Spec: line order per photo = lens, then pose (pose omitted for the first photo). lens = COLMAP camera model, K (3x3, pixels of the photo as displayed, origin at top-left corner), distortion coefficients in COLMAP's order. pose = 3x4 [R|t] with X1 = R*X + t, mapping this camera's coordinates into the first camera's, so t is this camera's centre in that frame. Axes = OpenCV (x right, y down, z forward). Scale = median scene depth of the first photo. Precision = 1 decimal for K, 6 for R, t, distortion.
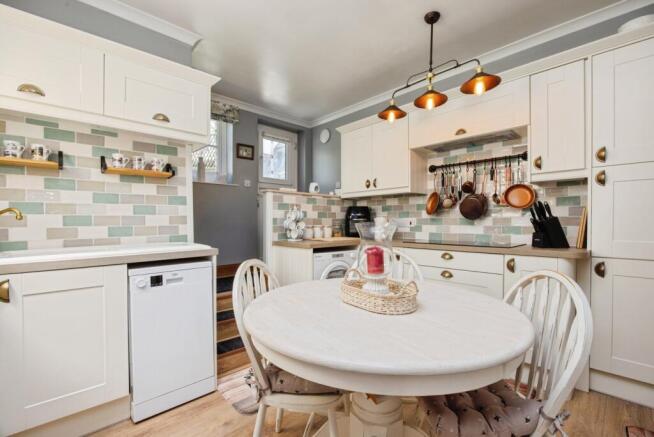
lens RADIAL K [[284.0, 0, 326.9], [0, 284.0, 222.3], [0, 0, 1]] dist [-0.012183, -0.000310]
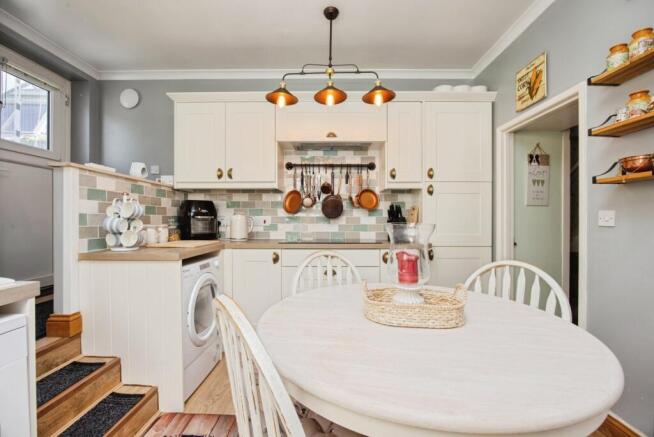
lens RADIAL K [[284.0, 0, 321.8], [0, 284.0, 218.9], [0, 0, 1]] dist [-0.012183, -0.000310]
pose [[0.696117, 0.005949, 0.717903, -0.278421], [-0.002578, 0.999980, -0.005787, -0.002055], [-0.717923, 0.002178, 0.696119, 0.267823]]
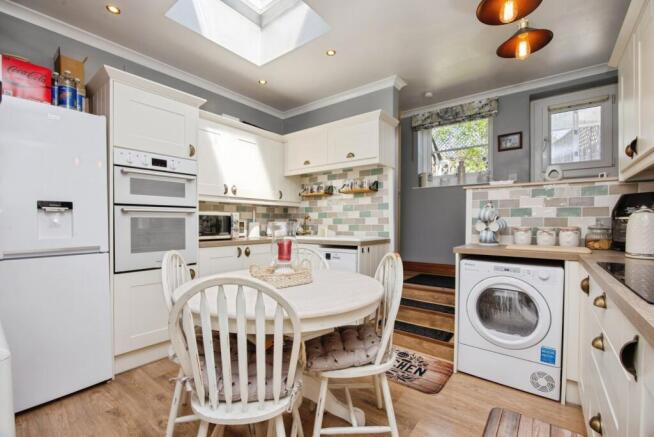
lens RADIAL K [[284.0, 0, 325.8], [0, 284.0, 222.3], [0, 0, 1]] dist [-0.012183, -0.000310]
pose [[0.167466, -0.001737, -0.985876, 0.663682], [-0.005585, 0.999981, -0.002710, 0.004058], [0.985862, 0.005960, 0.167453, 0.425564]]
